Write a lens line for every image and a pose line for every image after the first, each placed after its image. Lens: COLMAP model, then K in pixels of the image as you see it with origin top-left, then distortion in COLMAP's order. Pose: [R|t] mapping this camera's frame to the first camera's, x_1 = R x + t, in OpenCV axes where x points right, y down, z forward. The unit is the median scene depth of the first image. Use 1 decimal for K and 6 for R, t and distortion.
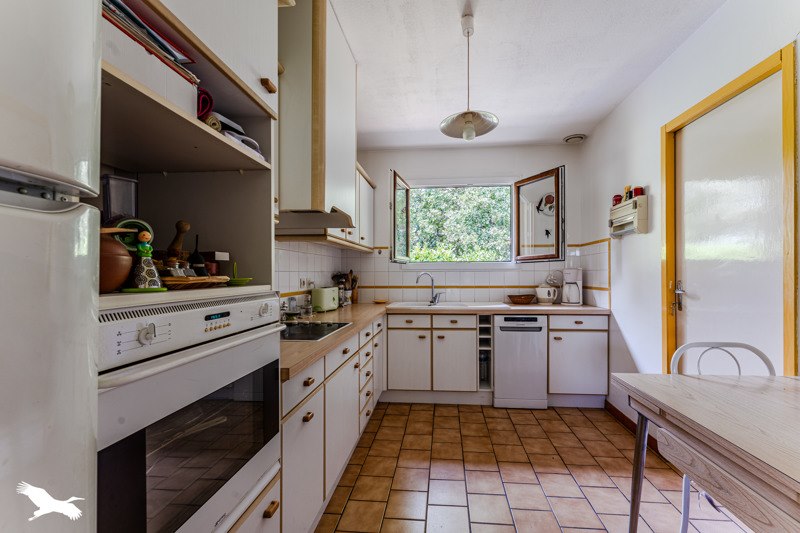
lens RADIAL K [[321.0, 0, 399.8], [0, 321.0, 270.9], [0, 0, 1]] dist [-0.001917, -0.000139]
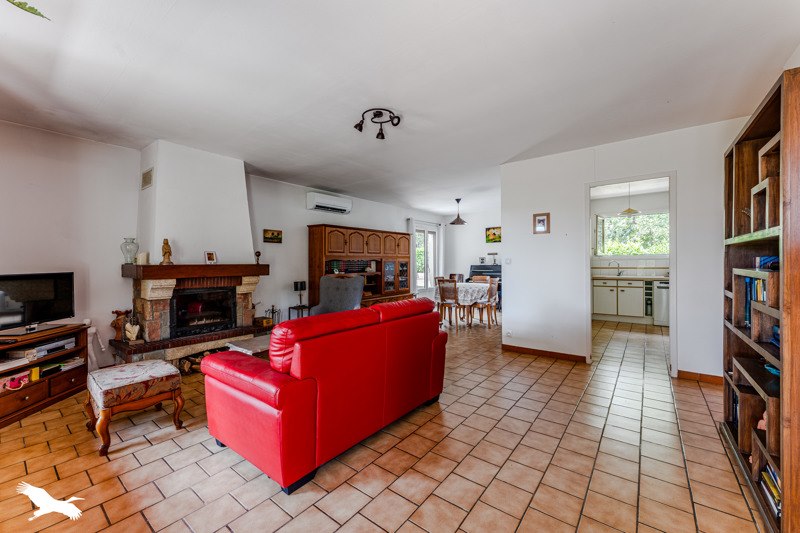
lens RADIAL K [[321.0, 0, 402.3], [0, 321.0, 261.0], [0, 0, 1]] dist [-0.001917, -0.000139]
pose [[0.866091, -0.012058, -0.499741, -0.070957], [0.014455, 0.999895, 0.000926, -0.013506], [0.499677, -0.008026, 0.866175, -1.551821]]
